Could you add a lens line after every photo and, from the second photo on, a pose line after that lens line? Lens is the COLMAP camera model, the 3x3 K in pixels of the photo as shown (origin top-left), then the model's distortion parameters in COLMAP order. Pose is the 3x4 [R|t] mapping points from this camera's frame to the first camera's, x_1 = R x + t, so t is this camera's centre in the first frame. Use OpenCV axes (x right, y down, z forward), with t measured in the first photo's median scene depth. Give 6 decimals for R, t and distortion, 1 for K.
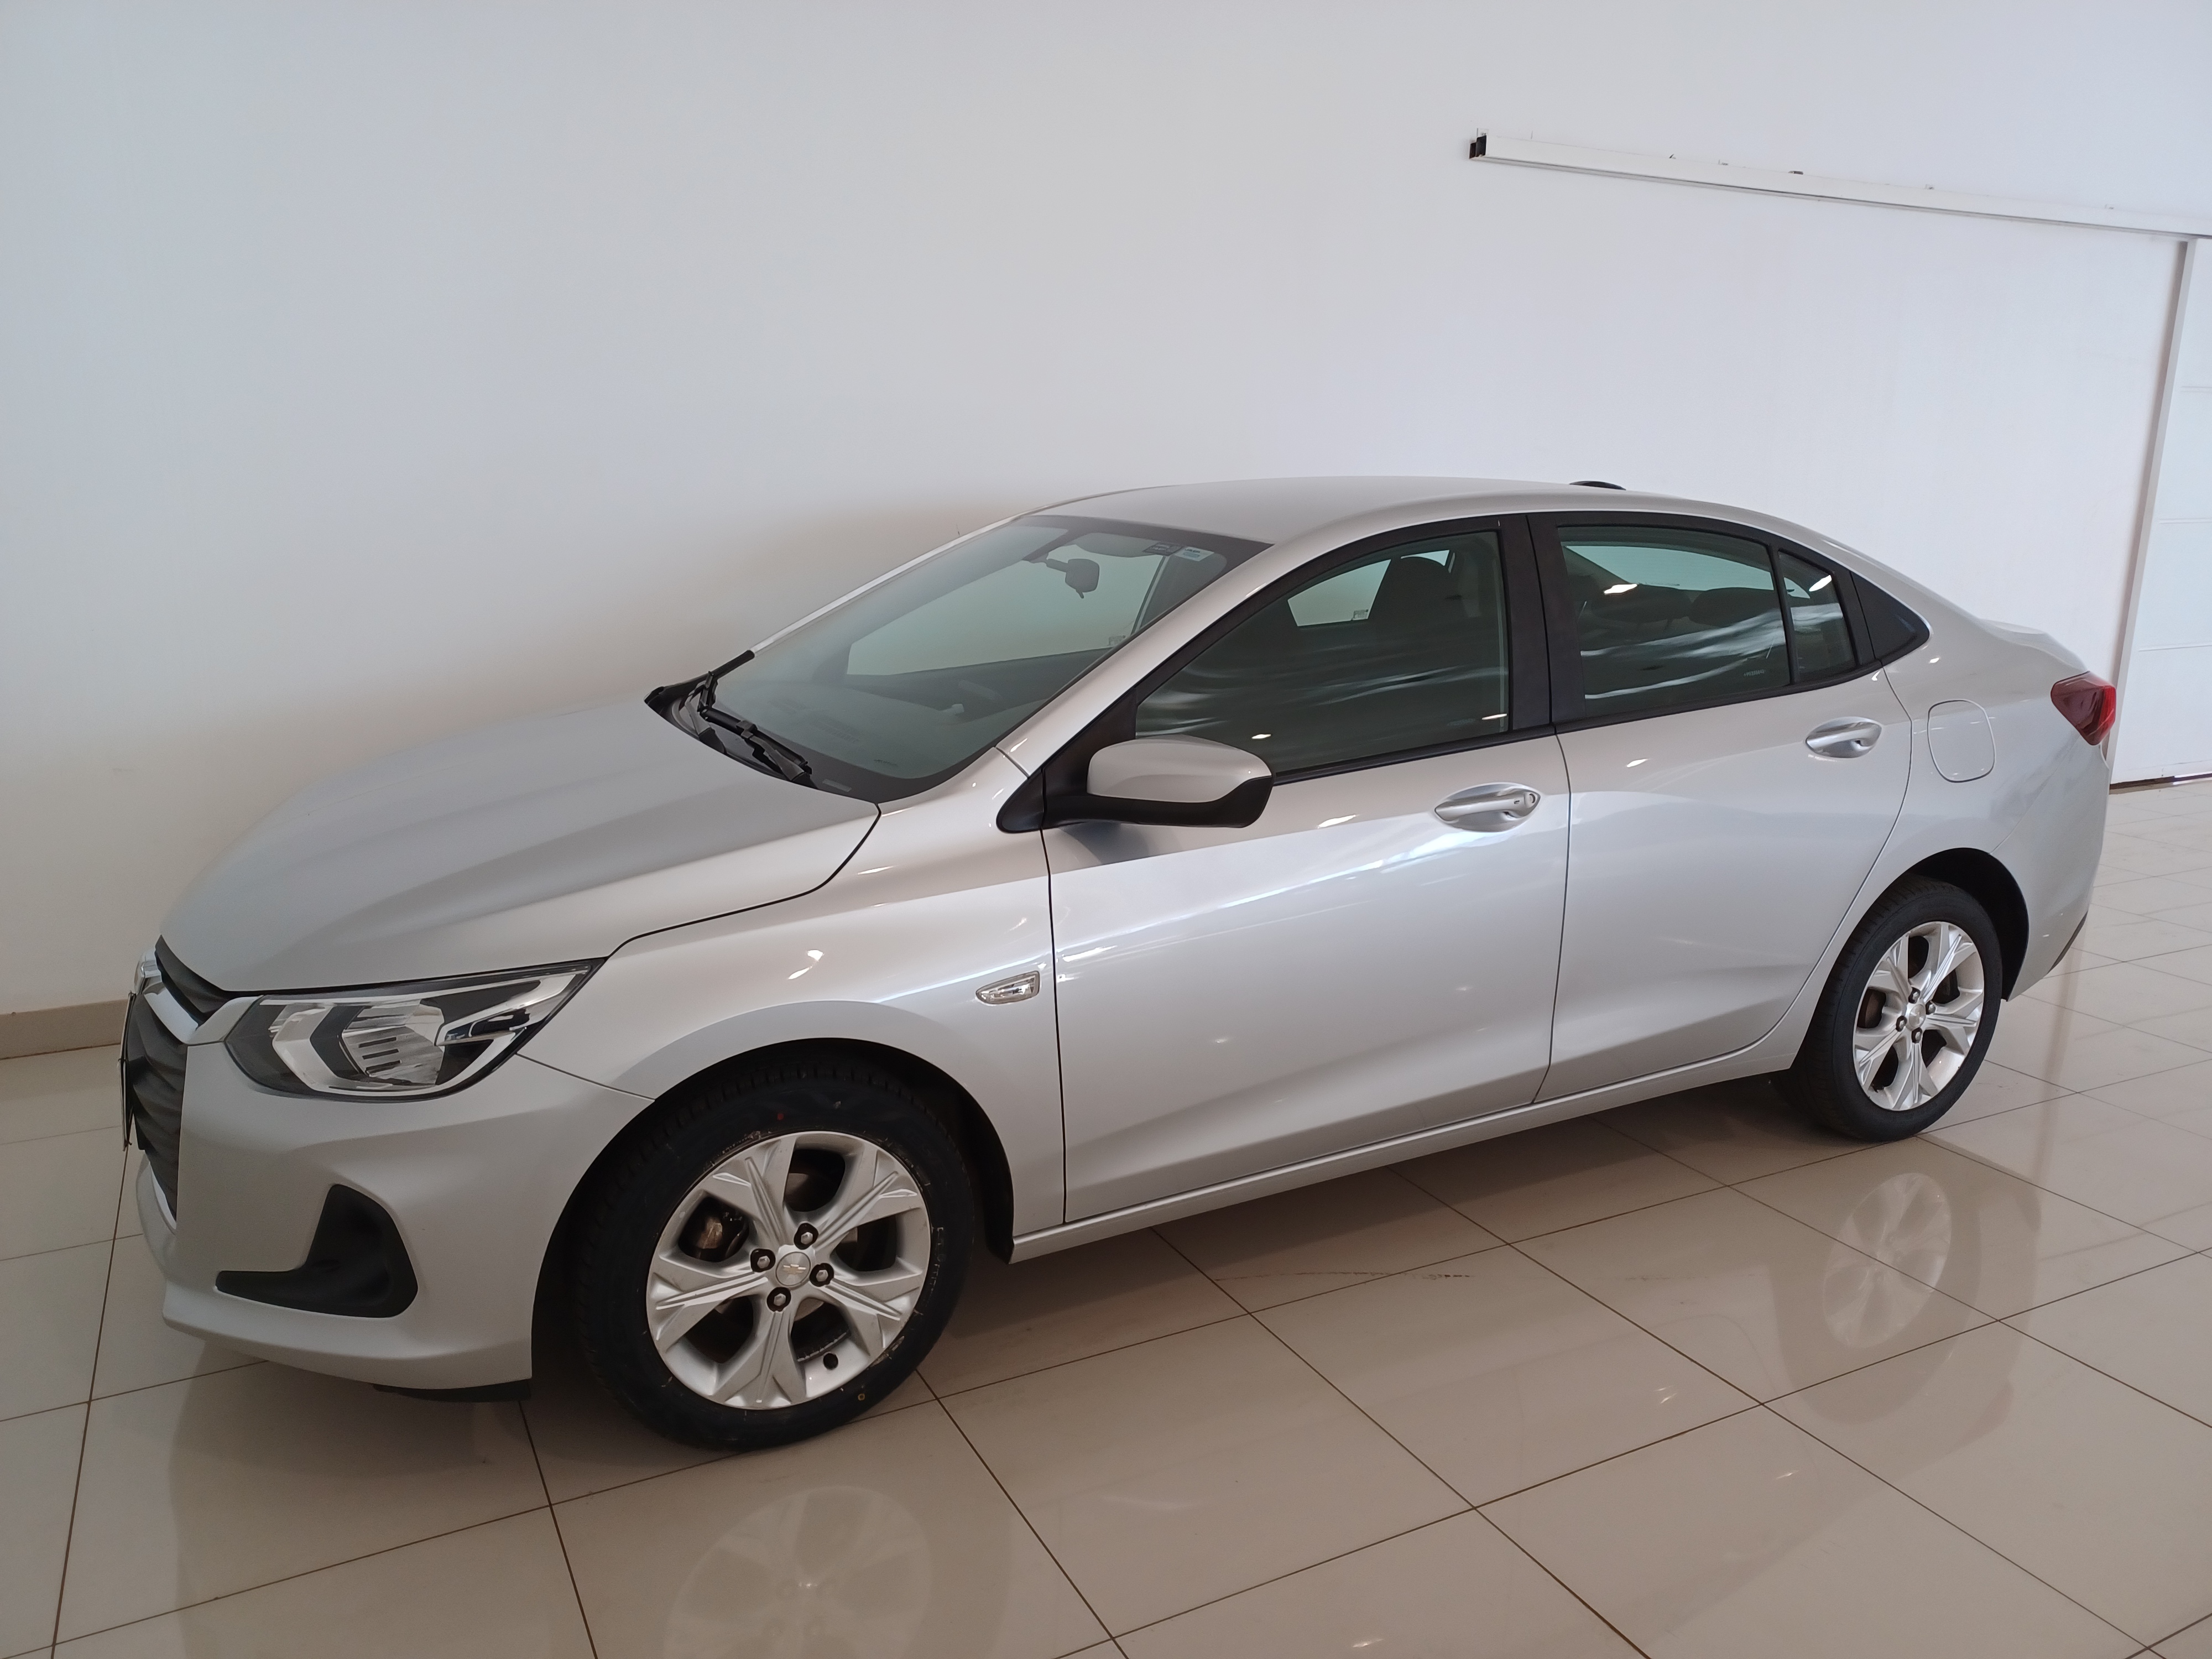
lens RADIAL K [[1612.4, 0, 1106.0], [0, 1612.4, 829.5], [0, 0, 1]] dist [0.105608, 0.003060]
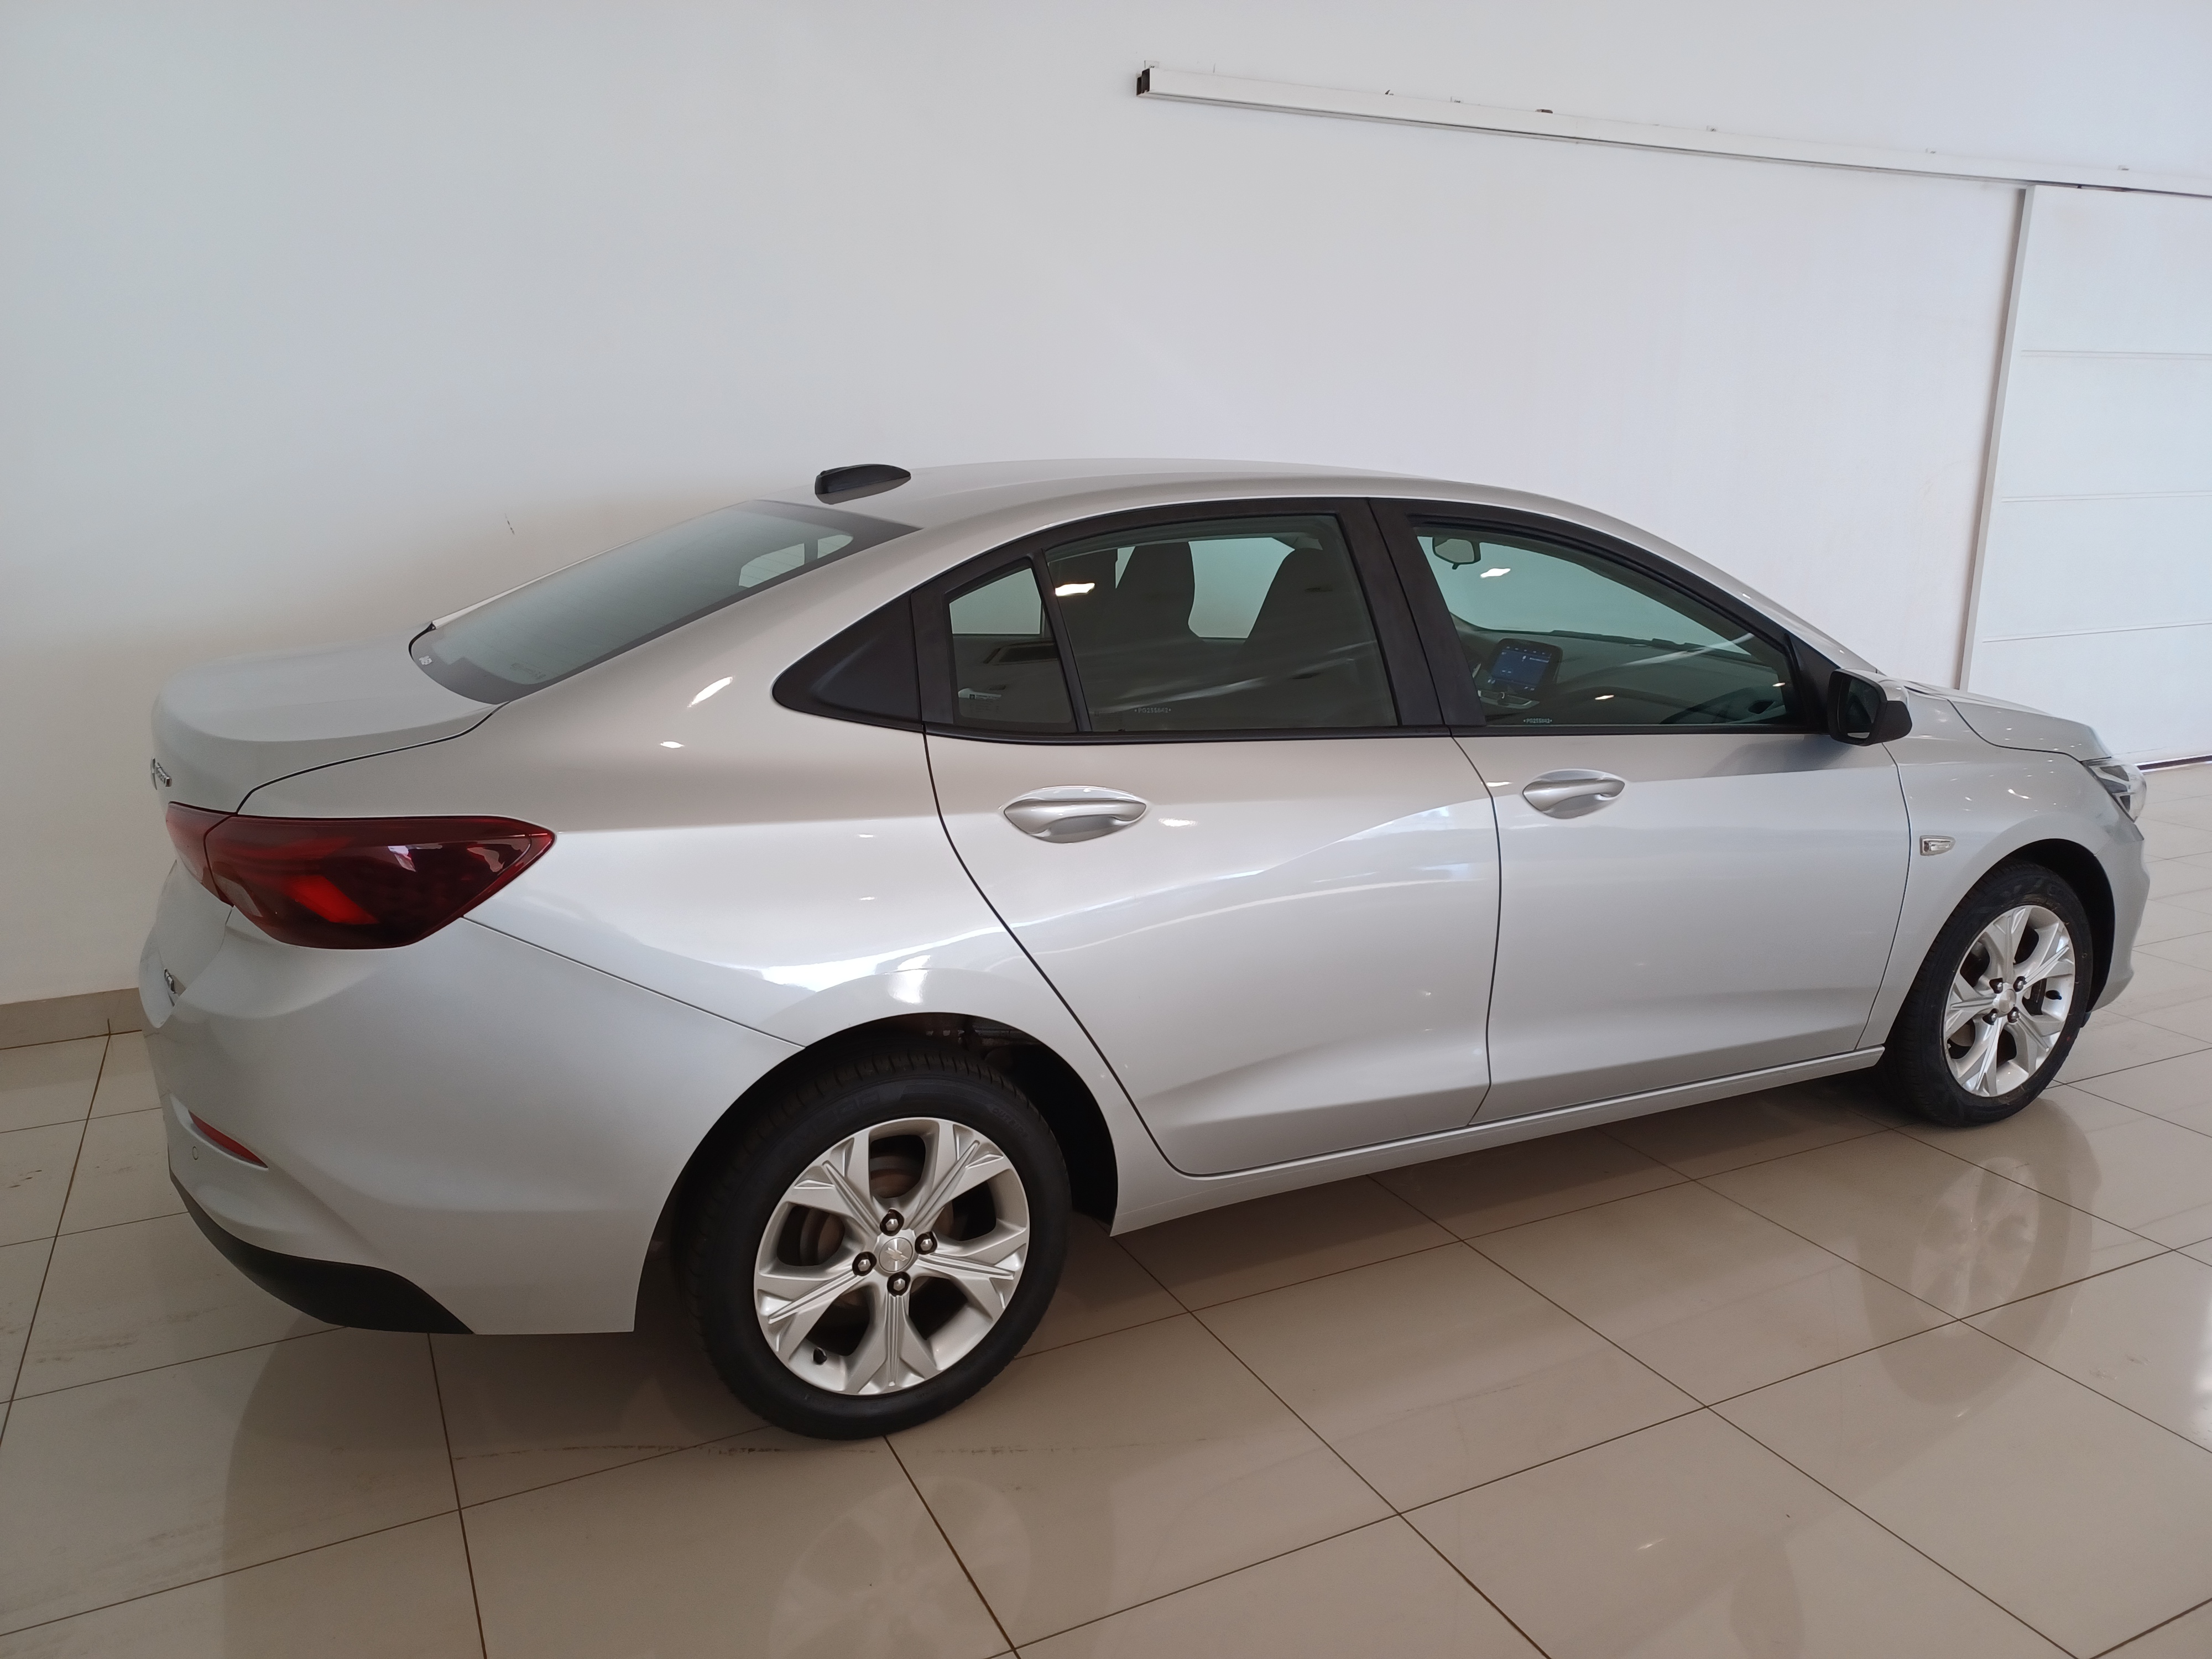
lens RADIAL K [[1636.4, 0, 1106.0], [0, 1636.4, 829.5], [0, 0, 1]] dist [0.057766, 0.003302]
pose [[0.999310, -0.014898, -0.034013, 0.175928], [0.015031, 0.999880, 0.003648, -0.017779], [0.033954, -0.004157, 0.999415, 0.096422]]
